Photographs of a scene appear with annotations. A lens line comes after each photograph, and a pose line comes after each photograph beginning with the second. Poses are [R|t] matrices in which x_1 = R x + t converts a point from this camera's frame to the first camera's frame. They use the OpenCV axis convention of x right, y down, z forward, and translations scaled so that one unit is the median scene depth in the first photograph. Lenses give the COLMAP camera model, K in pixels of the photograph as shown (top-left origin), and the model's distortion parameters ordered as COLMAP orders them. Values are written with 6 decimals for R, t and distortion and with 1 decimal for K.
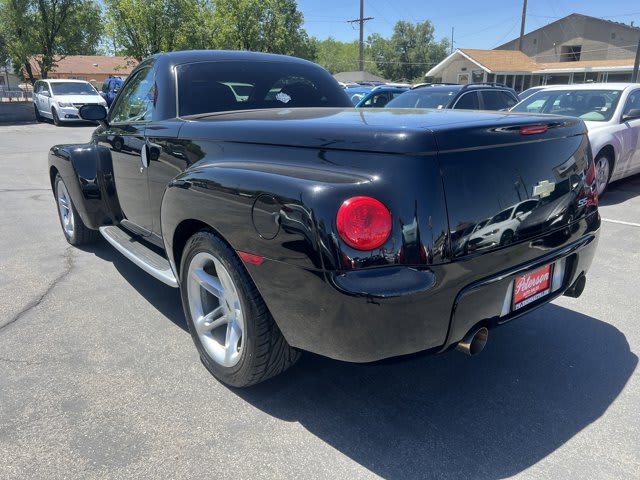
lens RADIAL K [[486.4, 0, 315.1], [0, 486.4, 249.4], [0, 0, 1]] dist [0.046309, -0.048985]
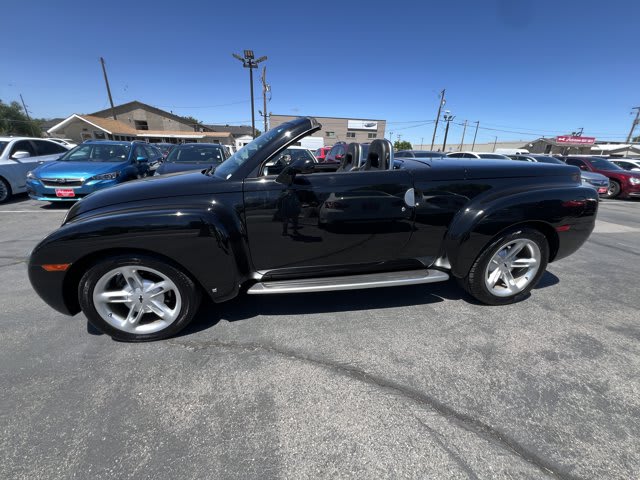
lens RADIAL K [[258.3, 0, 320.1], [0, 258.3, 243.4], [0, 0, 1]] dist [-0.000308, -0.000158]
pose [[0.464199, -0.285317, 0.838519, -0.912263], [0.248885, 0.950571, 0.185663, -0.226054], [-0.850045, 0.122510, 0.512265, 0.749215]]
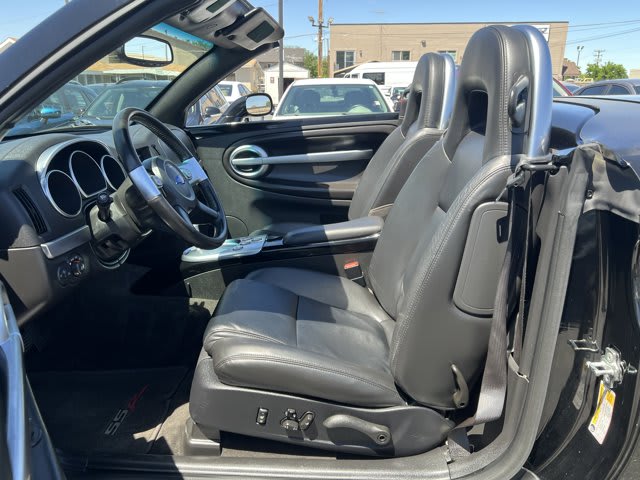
lens RADIAL K [[486.4, 0, 320.8], [0, 486.4, 241.4], [0, 0, 1]] dist [0.046309, -0.048985]
pose [[0.640144, -0.227757, 0.733718, -0.546830], [0.239130, 0.966673, 0.091437, -0.239809], [-0.730091, 0.116921, 0.673273, 0.811645]]
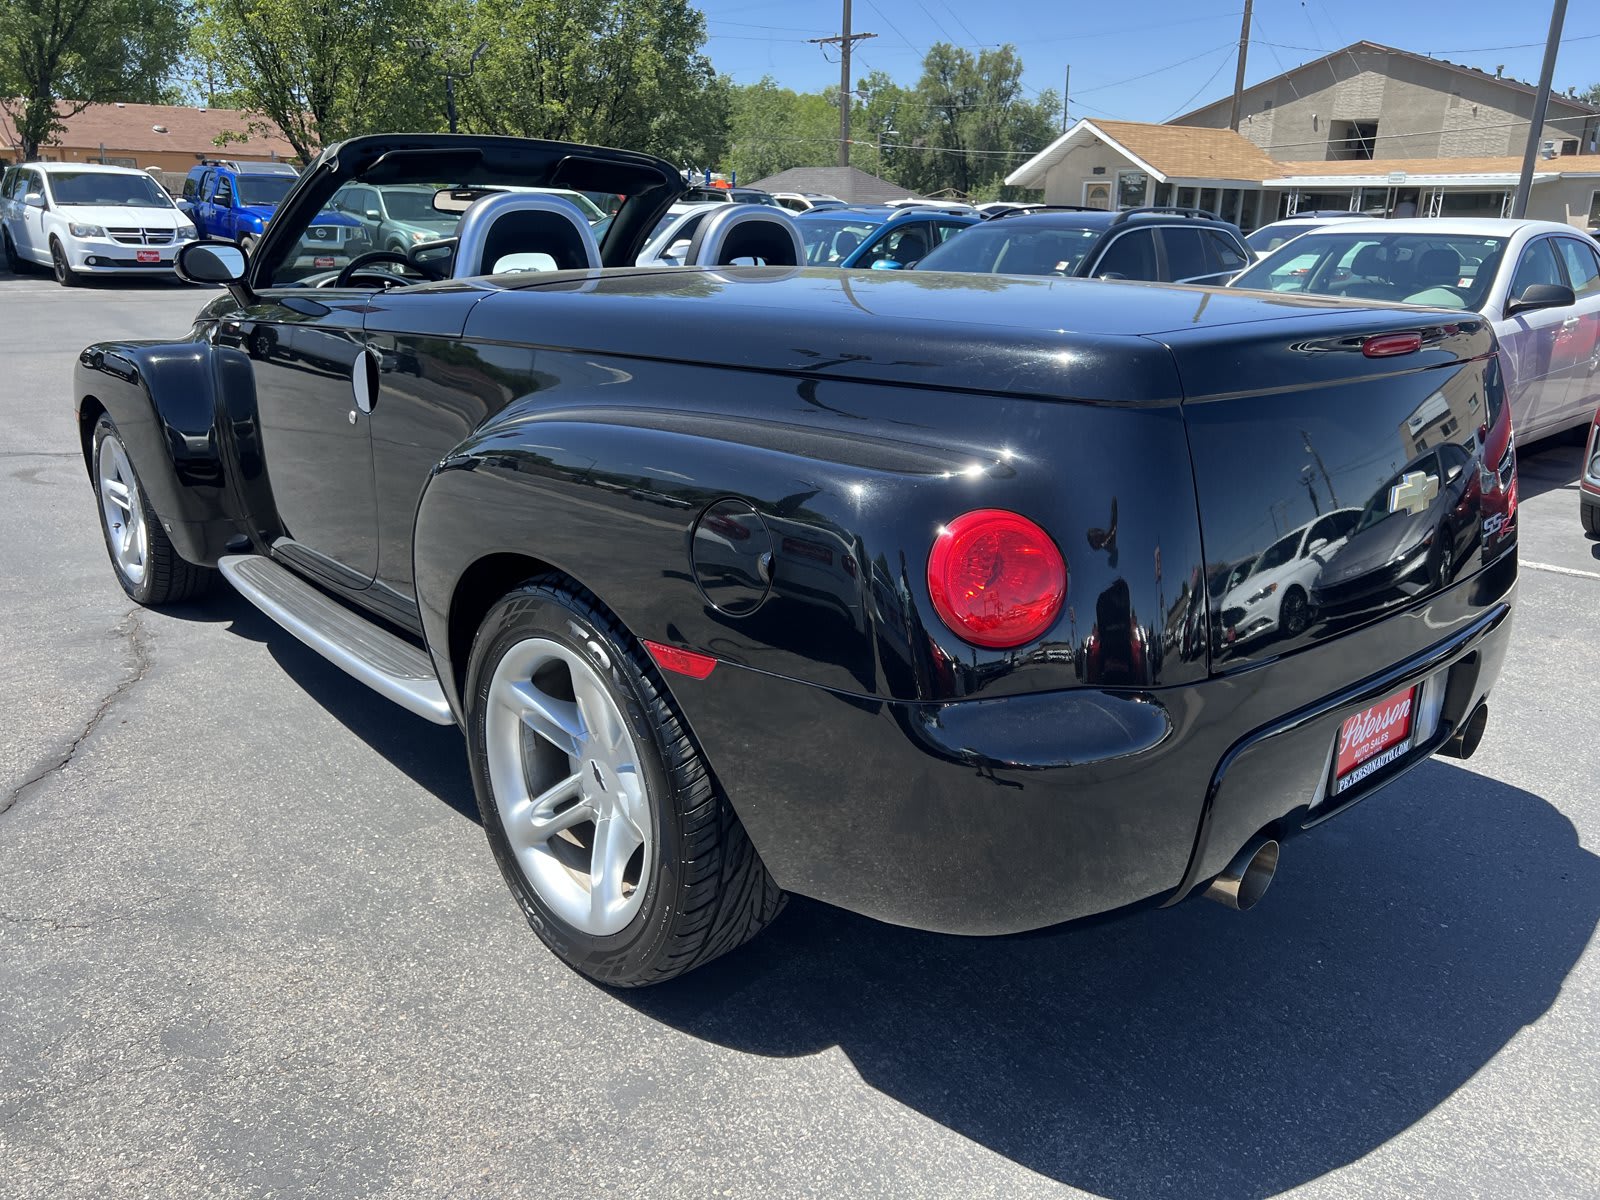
lens RADIAL K [[1216.0, 0, 793.7], [0, 1216.0, 614.1], [0, 0, 1]] dist [0.046309, -0.048985]
pose [[0.998161, 0.009120, 0.059923, -0.056315], [-0.009365, 0.999949, 0.003812, -0.013080], [-0.059886, -0.004366, 0.998196, 0.014155]]
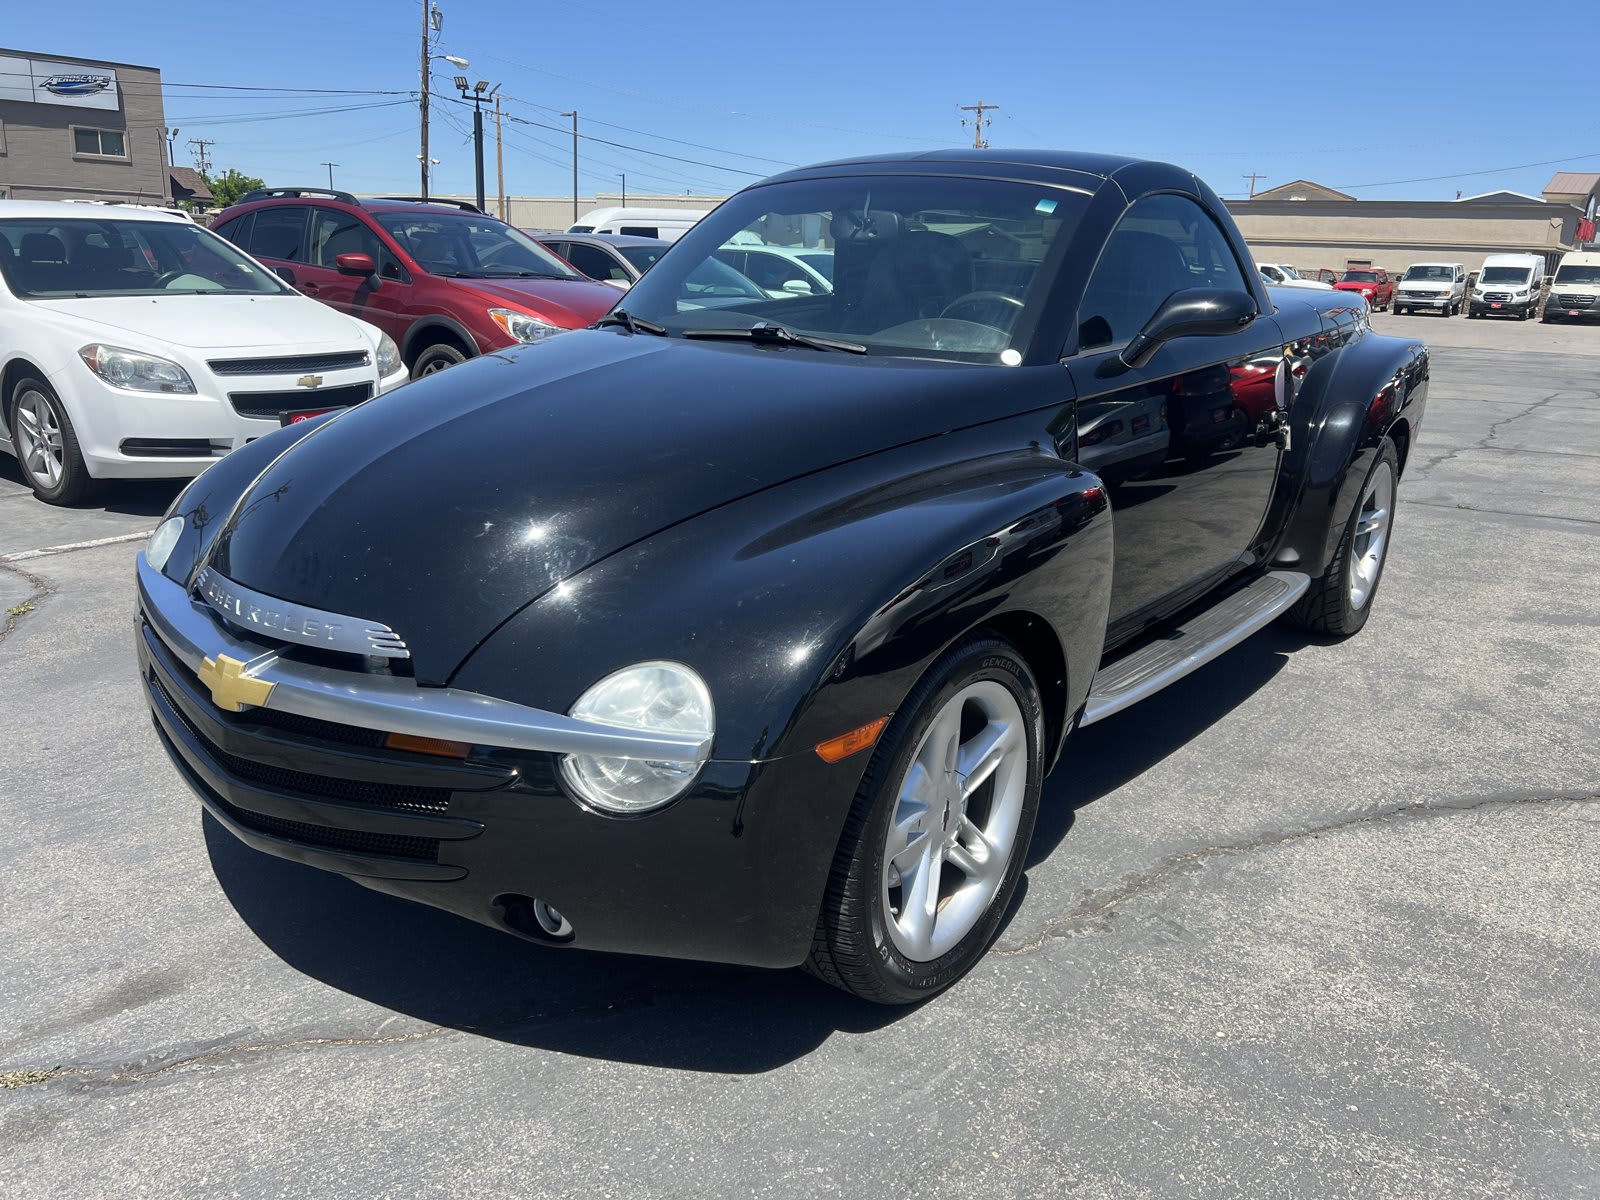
lens RADIAL K [[1216.0, 0, 808.2], [0, 1216.0, 596.0], [0, 0, 1]] dist [0.046309, -0.048985]
pose [[-0.253746, -0.267258, 0.929616, -1.246967], [0.264293, 0.905343, 0.332420, -0.465245], [-0.930463, 0.330042, -0.159093, 1.481917]]
